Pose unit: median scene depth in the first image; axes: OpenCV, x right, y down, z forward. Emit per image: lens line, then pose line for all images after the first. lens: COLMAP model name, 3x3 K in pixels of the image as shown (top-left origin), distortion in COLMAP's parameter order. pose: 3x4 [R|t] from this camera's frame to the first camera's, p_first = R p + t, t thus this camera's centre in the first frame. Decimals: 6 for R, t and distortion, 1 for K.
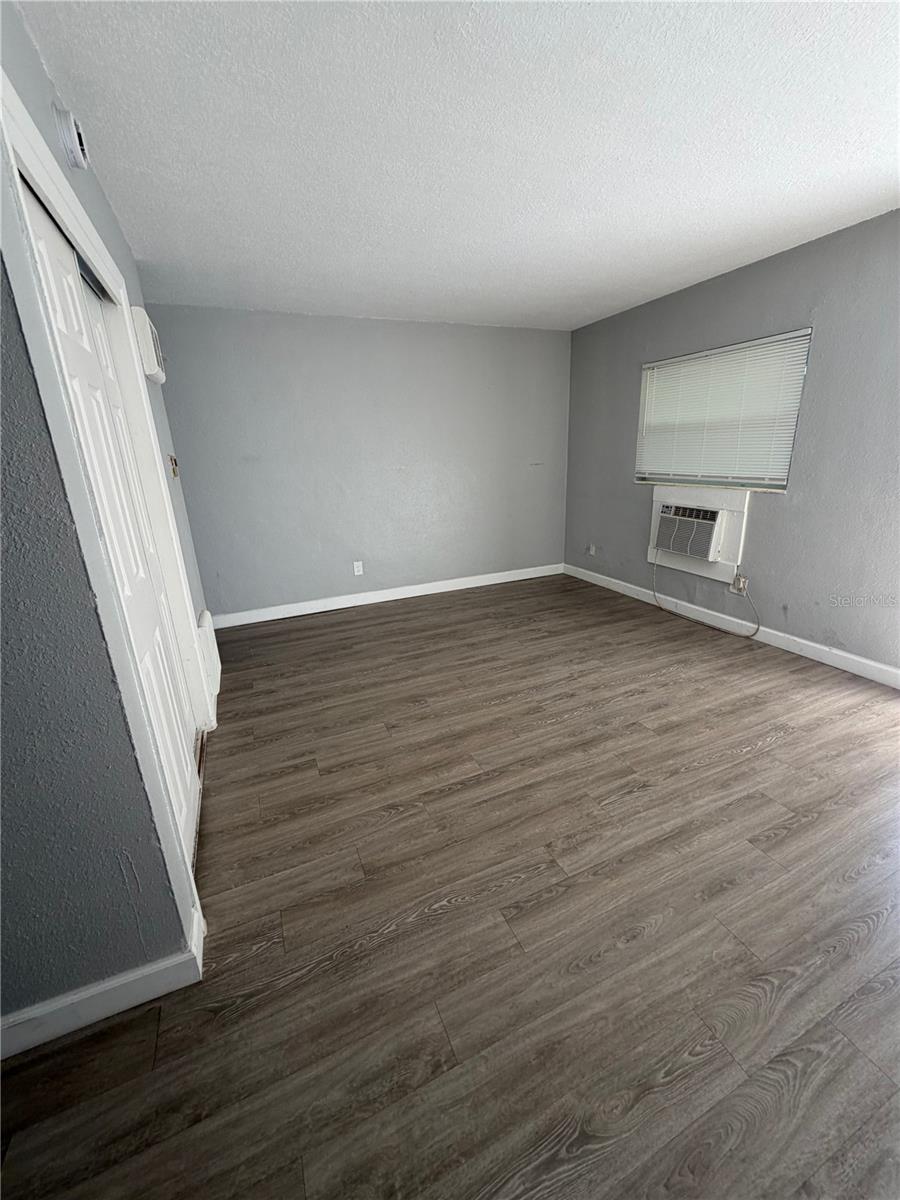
lens RADIAL K [[477.9, 0, 444.9], [0, 477.9, 598.3], [0, 0, 1]] dist [-0.002632, 0.000483]
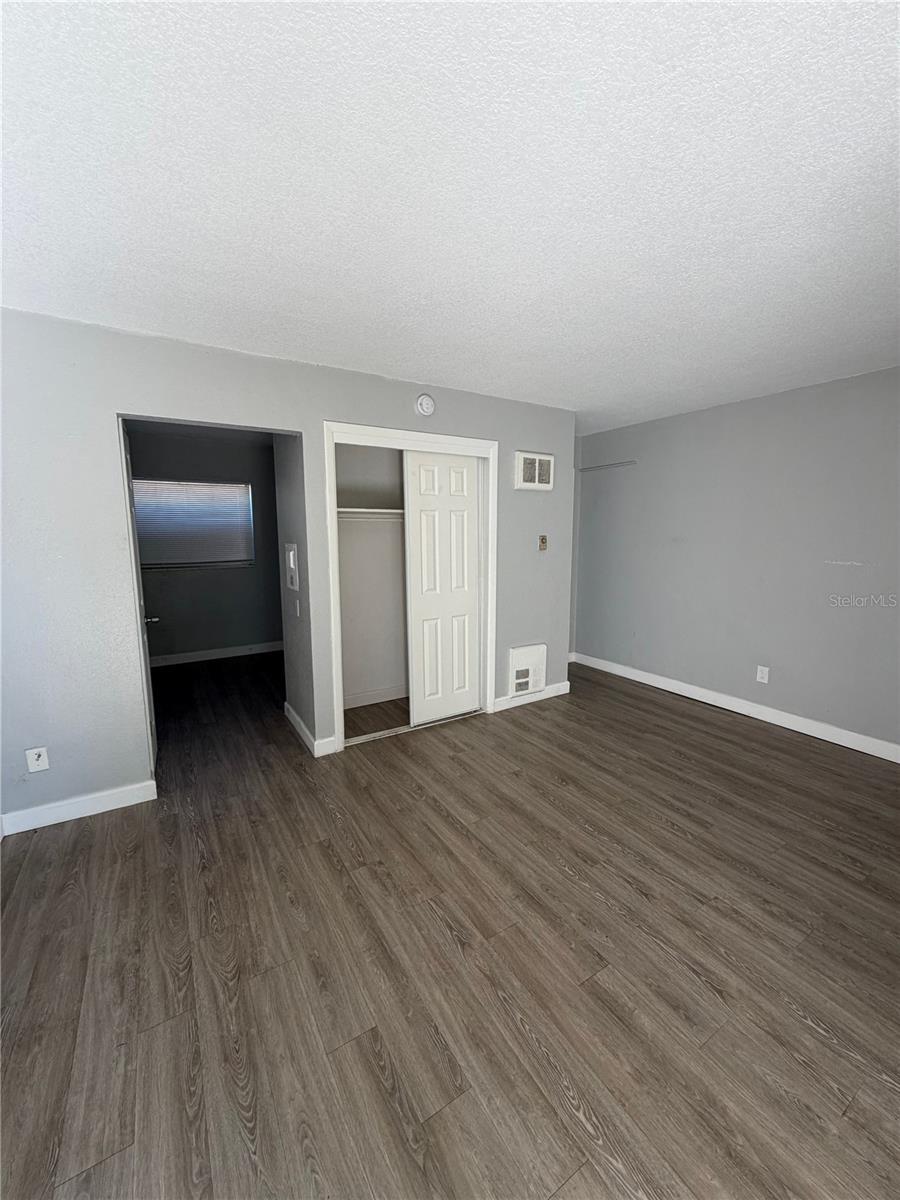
lens RADIAL K [[477.9, 0, 453.3], [0, 477.9, 595.1], [0, 0, 1]] dist [-0.002632, 0.000483]
pose [[0.137606, 0.174013, -0.975082, 1.034990], [-0.299667, 0.945625, 0.126466, -0.269065], [0.944068, 0.274798, 0.182270, 0.600760]]
